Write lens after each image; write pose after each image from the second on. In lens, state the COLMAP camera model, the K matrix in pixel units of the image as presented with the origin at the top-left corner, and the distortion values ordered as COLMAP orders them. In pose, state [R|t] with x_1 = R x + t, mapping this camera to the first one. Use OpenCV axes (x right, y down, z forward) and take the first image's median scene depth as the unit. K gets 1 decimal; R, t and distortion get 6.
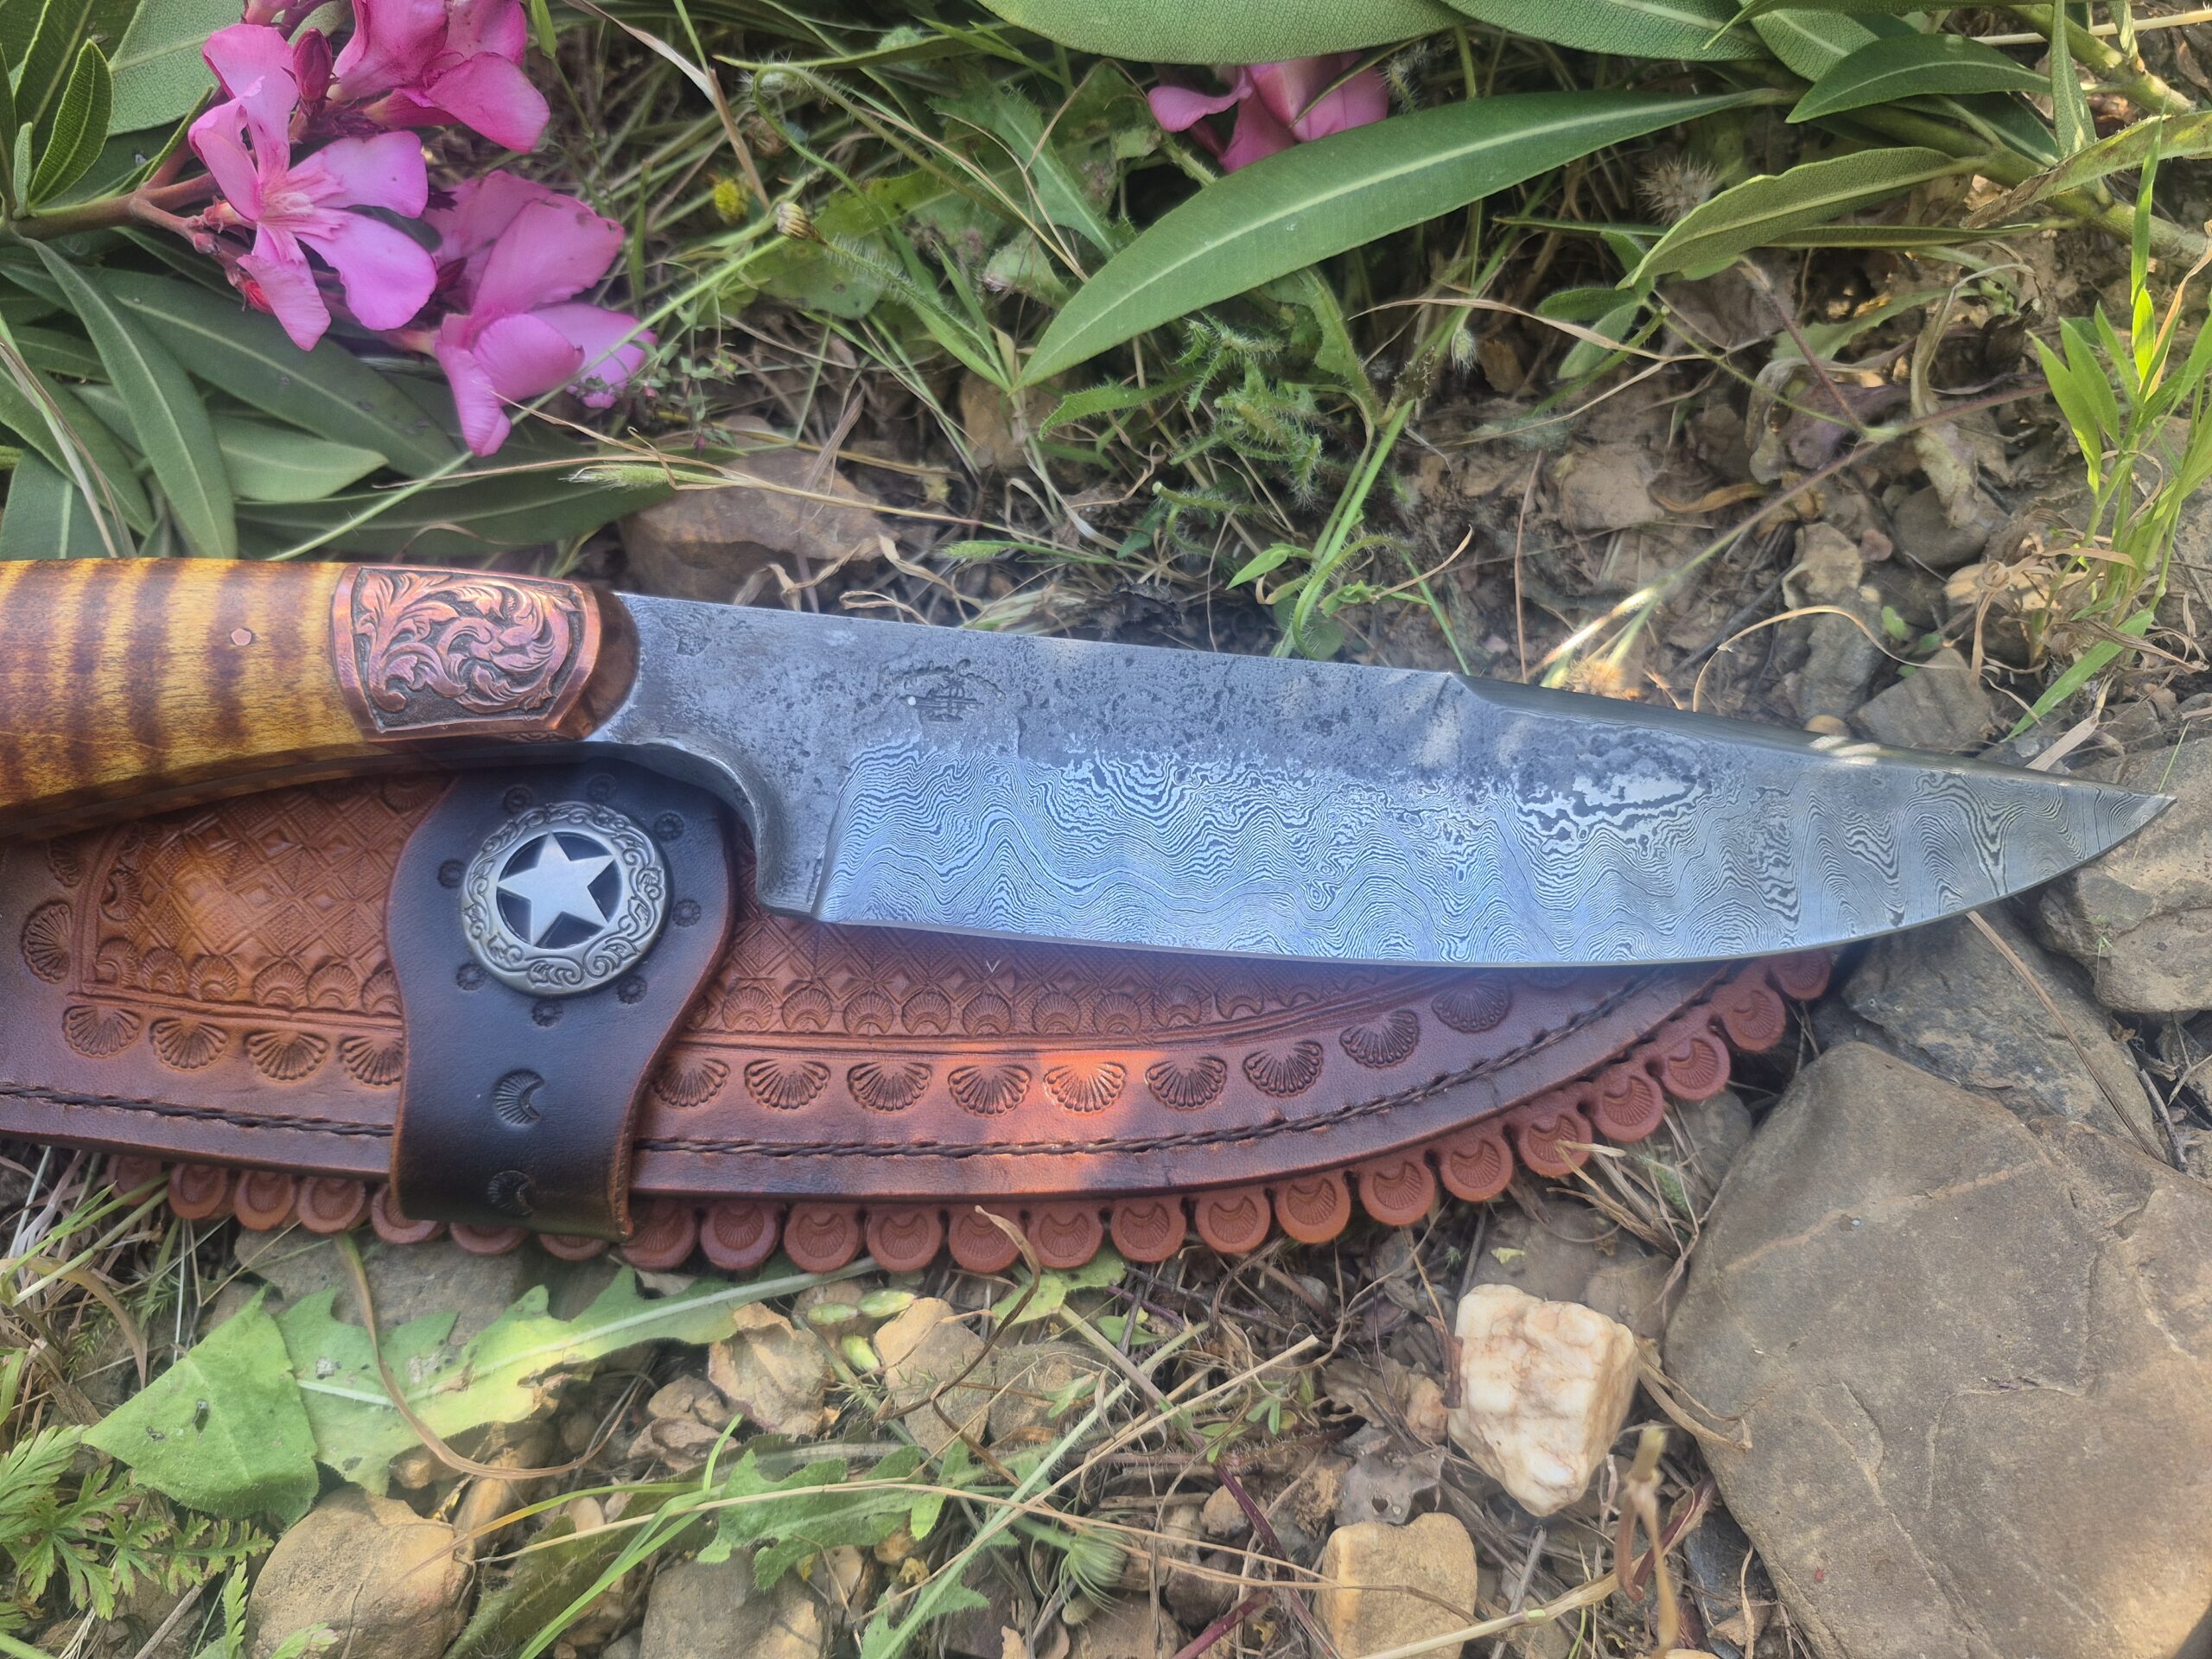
lens RADIAL K [[1708.3, 0, 1106.0], [0, 1708.3, 829.5], [0, 0, 1]] dist [0.030988, -0.153064]
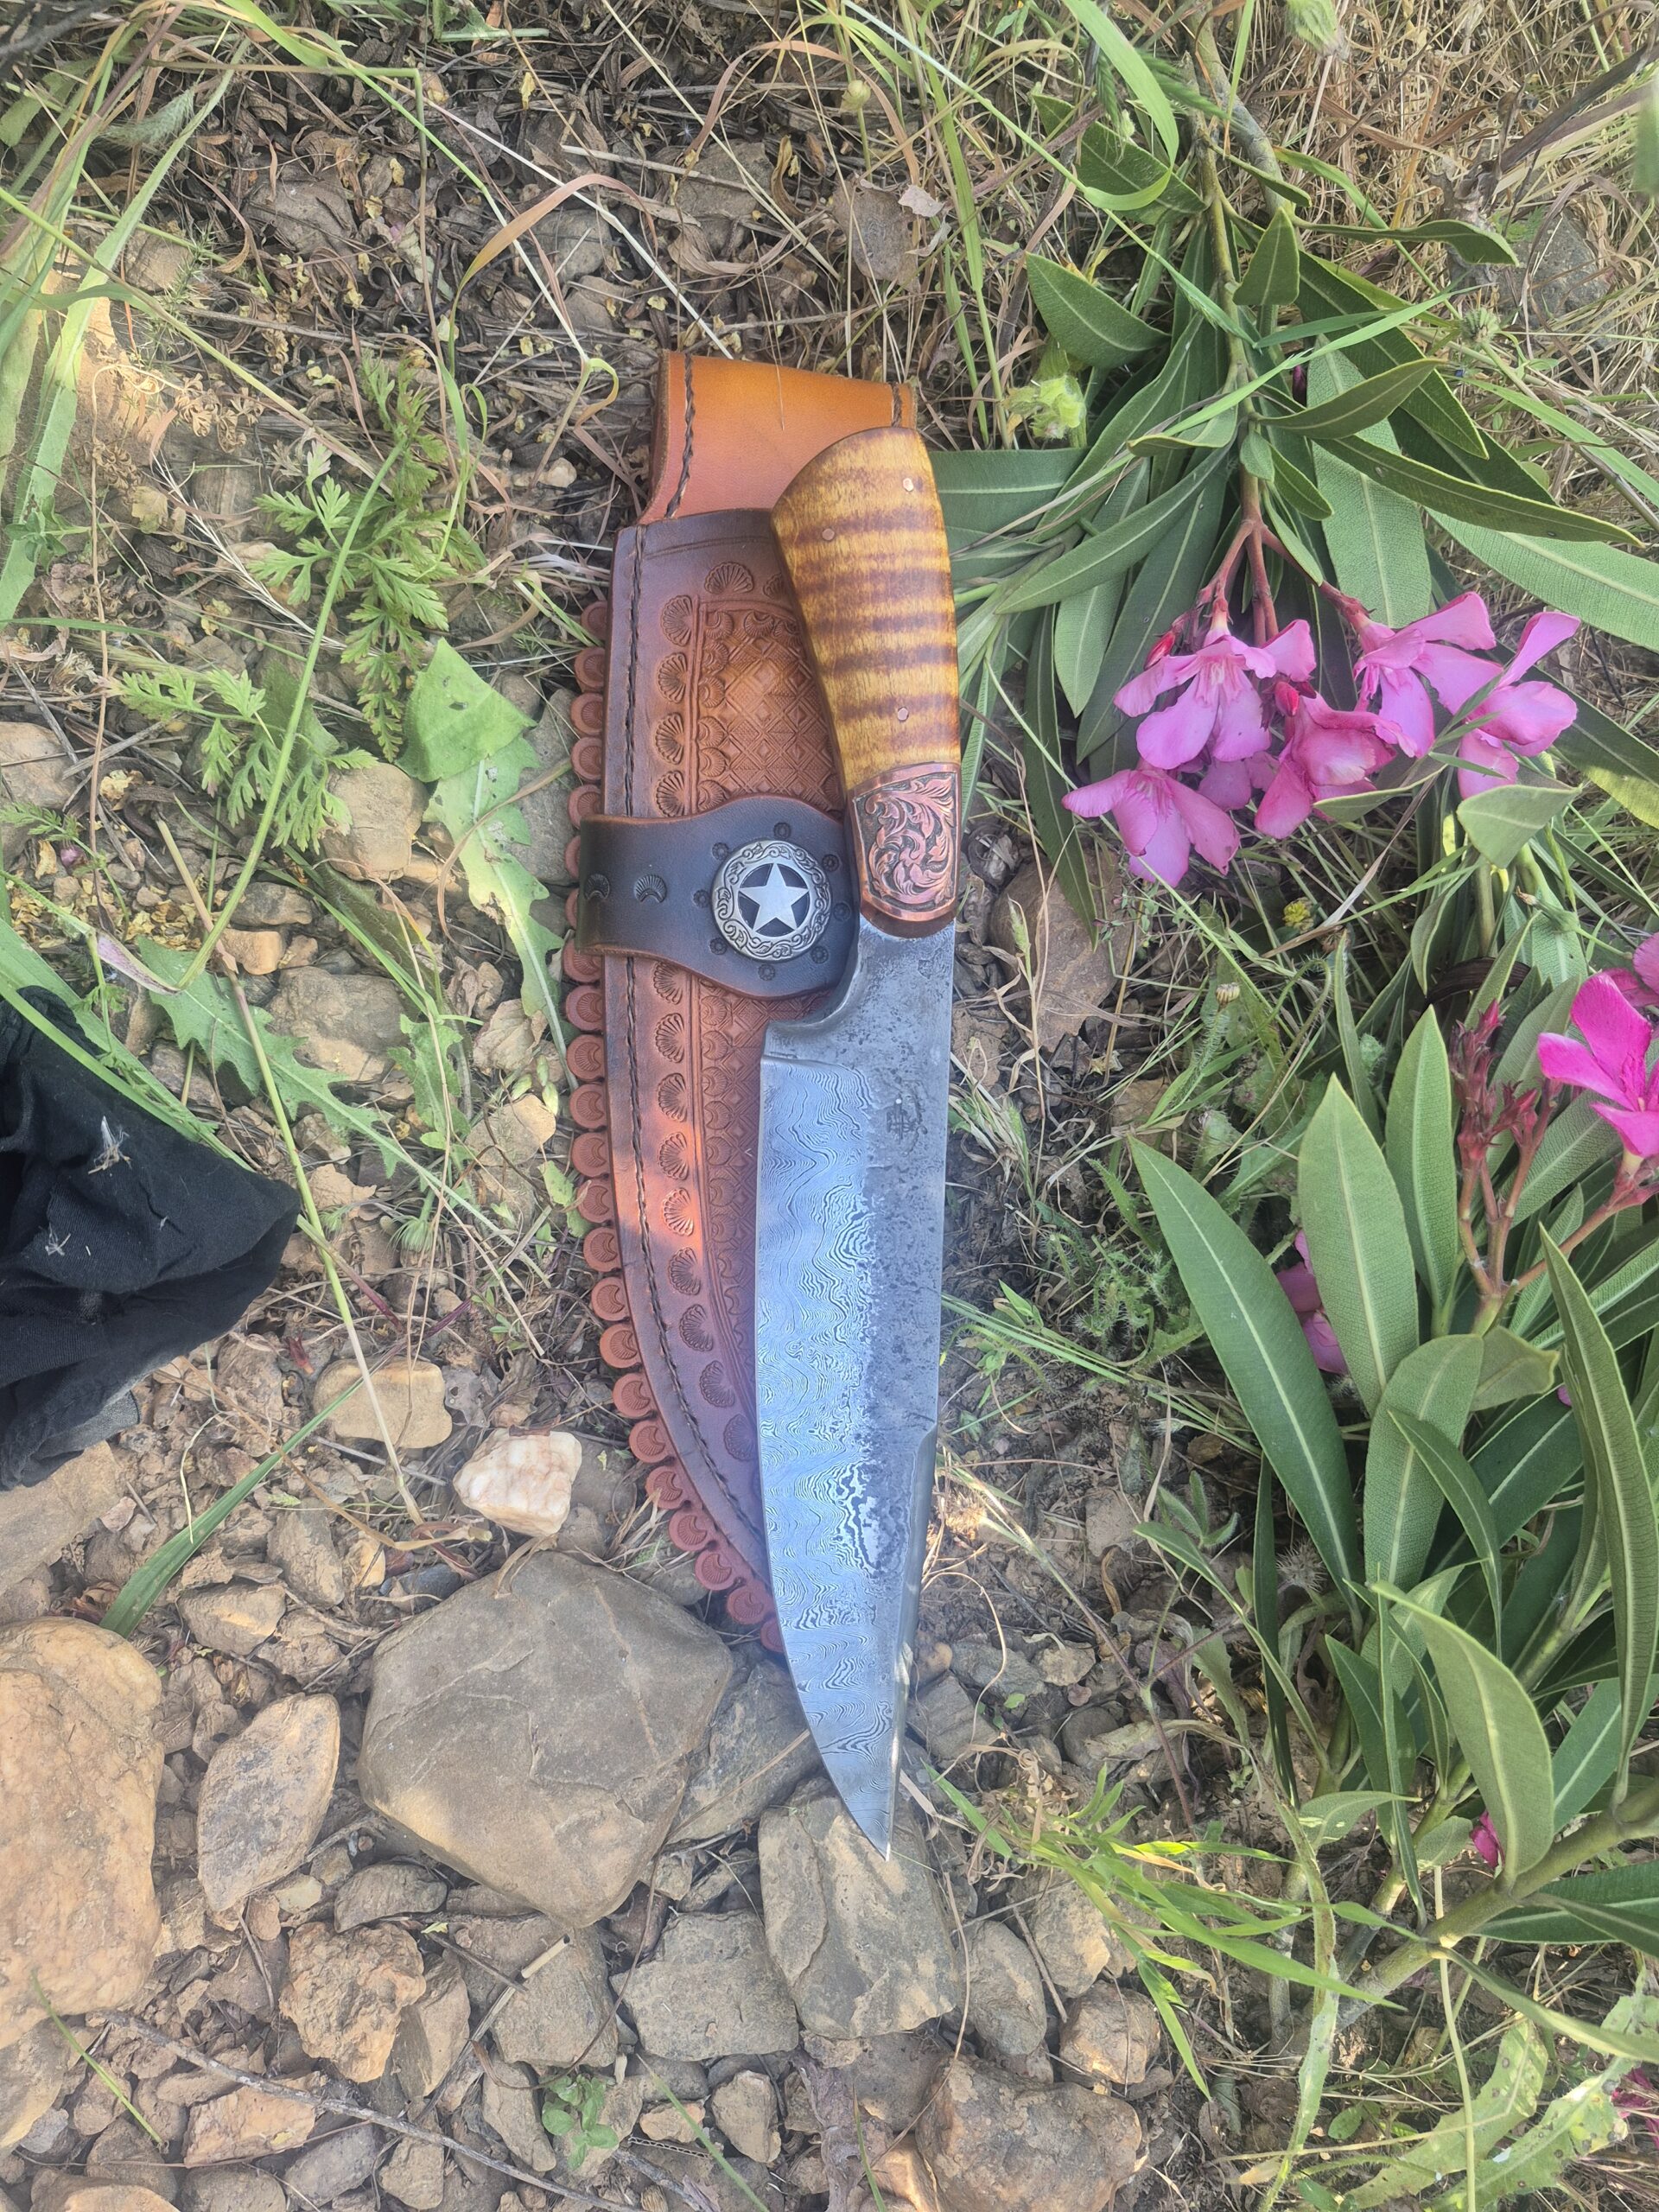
lens RADIAL K [[1708.3, 0, 829.5], [0, 1708.3, 1106.0], [0, 0, 1]] dist [0.030988, -0.153064]
pose [[0.051012, 0.998037, 0.036328, -0.173943], [-0.985866, 0.044511, 0.161517, -0.277799], [0.159583, -0.044054, 0.986201, -0.650301]]
